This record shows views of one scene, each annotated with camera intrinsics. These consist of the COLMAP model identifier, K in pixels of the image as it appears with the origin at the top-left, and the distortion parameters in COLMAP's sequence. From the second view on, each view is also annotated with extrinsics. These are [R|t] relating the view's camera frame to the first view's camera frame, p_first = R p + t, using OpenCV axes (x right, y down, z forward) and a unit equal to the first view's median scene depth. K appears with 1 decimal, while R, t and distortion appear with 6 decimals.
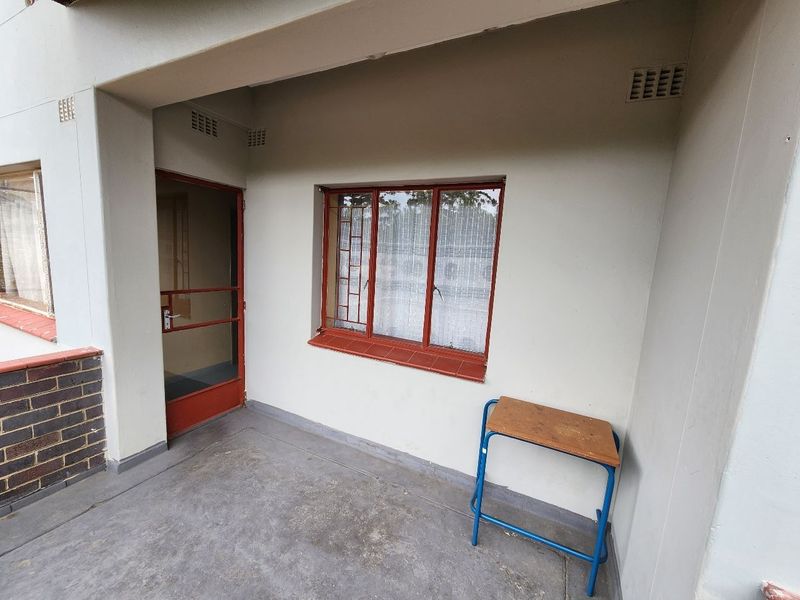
lens RADIAL K [[339.3, 0, 398.2], [0, 339.3, 297.2], [0, 0, 1]] dist [0.002900, 0.000038]
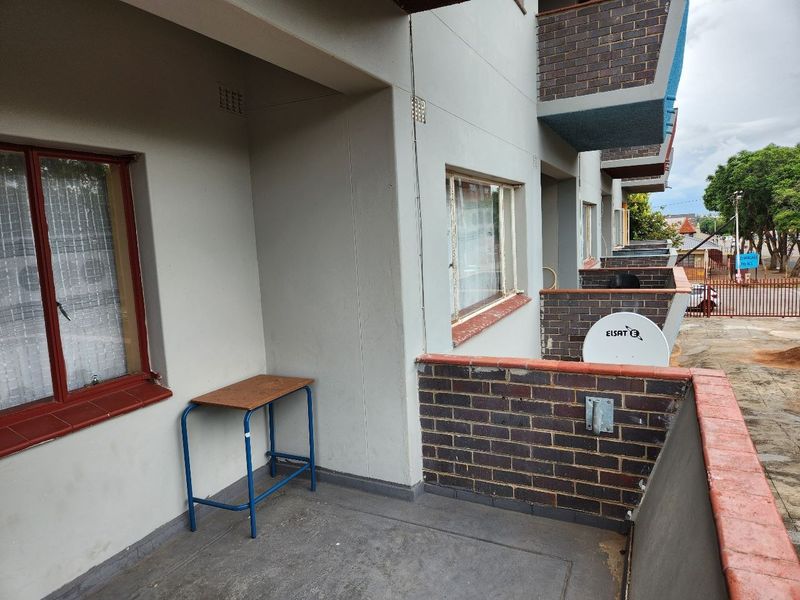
lens RADIAL K [[523.4, 0, 402.8], [0, 523.4, 297.4], [0, 0, 1]] dist [0.068237, -0.000771]
pose [[-0.022888, -0.165926, 0.985873, -0.965345], [0.188527, 0.967722, 0.167248, -0.093156], [-0.981801, 0.189691, 0.009132, 0.355942]]
